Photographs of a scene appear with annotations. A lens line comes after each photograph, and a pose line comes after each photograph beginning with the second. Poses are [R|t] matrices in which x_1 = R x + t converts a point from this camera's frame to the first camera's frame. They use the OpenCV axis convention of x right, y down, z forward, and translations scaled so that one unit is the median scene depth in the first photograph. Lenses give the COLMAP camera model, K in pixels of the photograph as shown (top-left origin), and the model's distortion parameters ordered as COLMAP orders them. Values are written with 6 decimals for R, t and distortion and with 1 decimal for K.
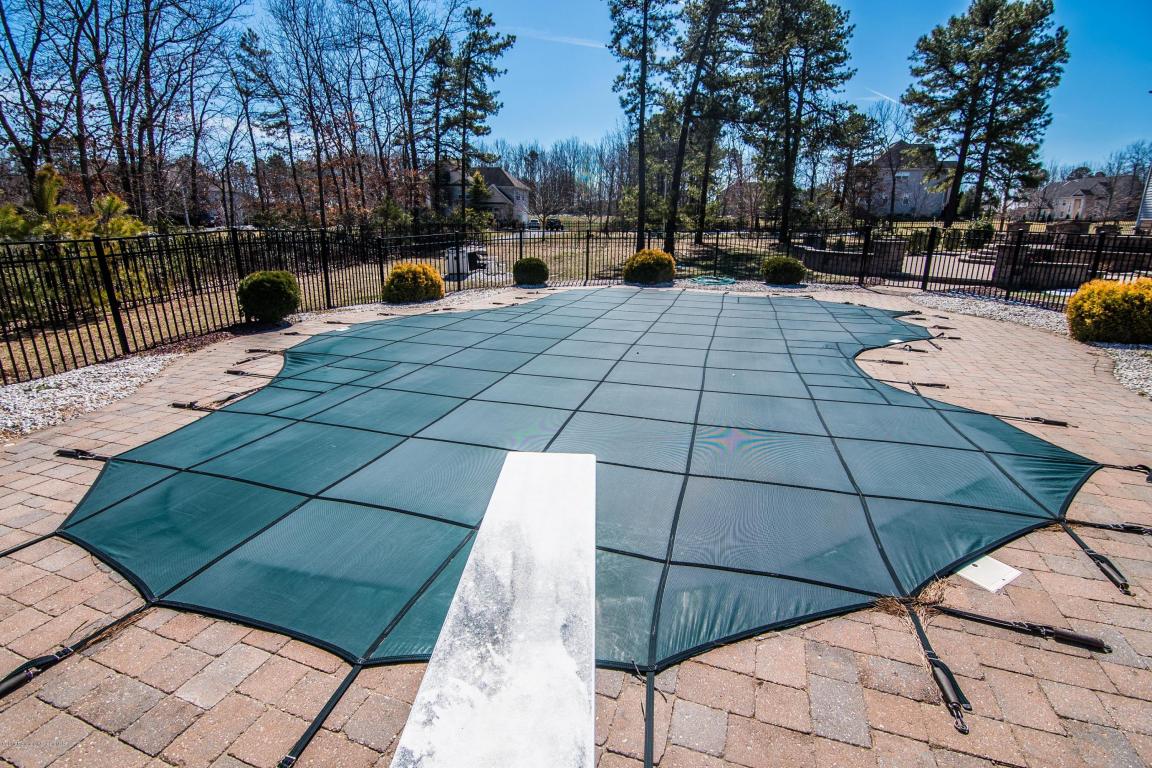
lens RADIAL K [[553.7, 0, 576.0], [0, 553.7, 384.0], [0, 0, 1]] dist [-0.009899, -0.008888]
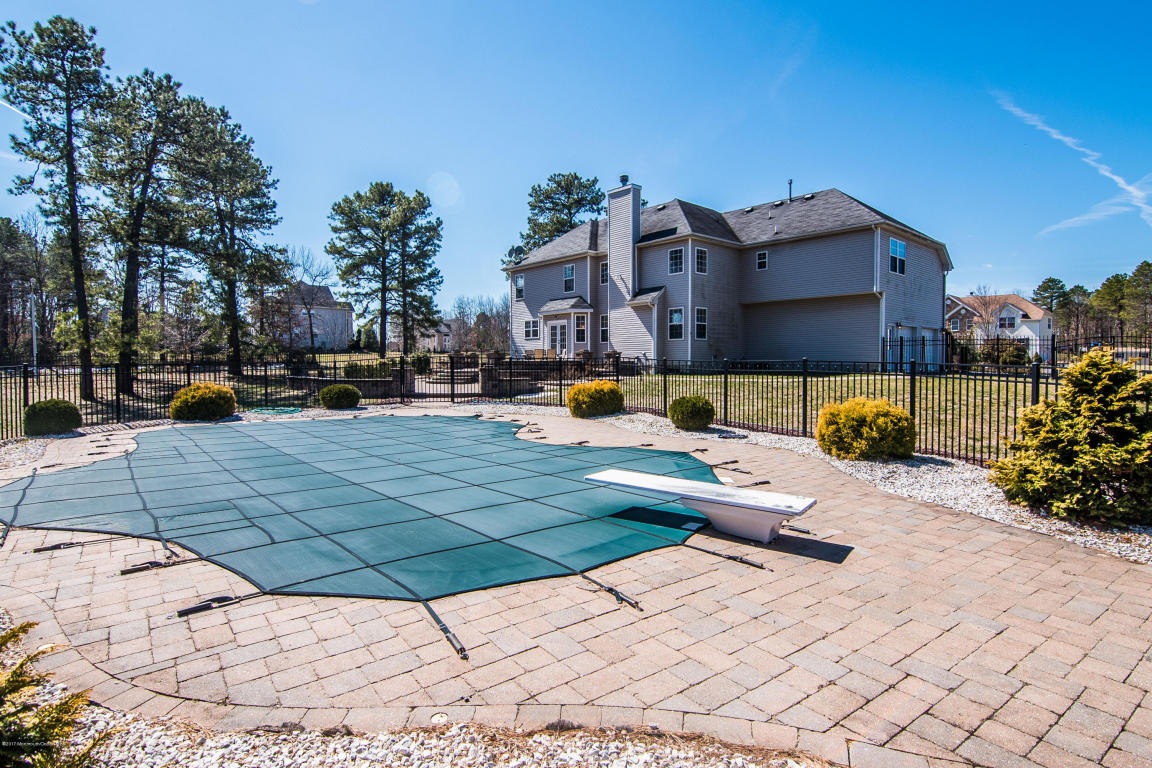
lens RADIAL K [[589.6, 0, 573.1], [0, 589.6, 382.1], [0, 0, 1]] dist [-0.004772, -0.009968]
pose [[0.557855, -0.041195, 0.828915, -0.188269], [0.236652, 0.965199, -0.111298, 0.003791], [-0.795483, 0.258253, 0.548190, -0.007464]]
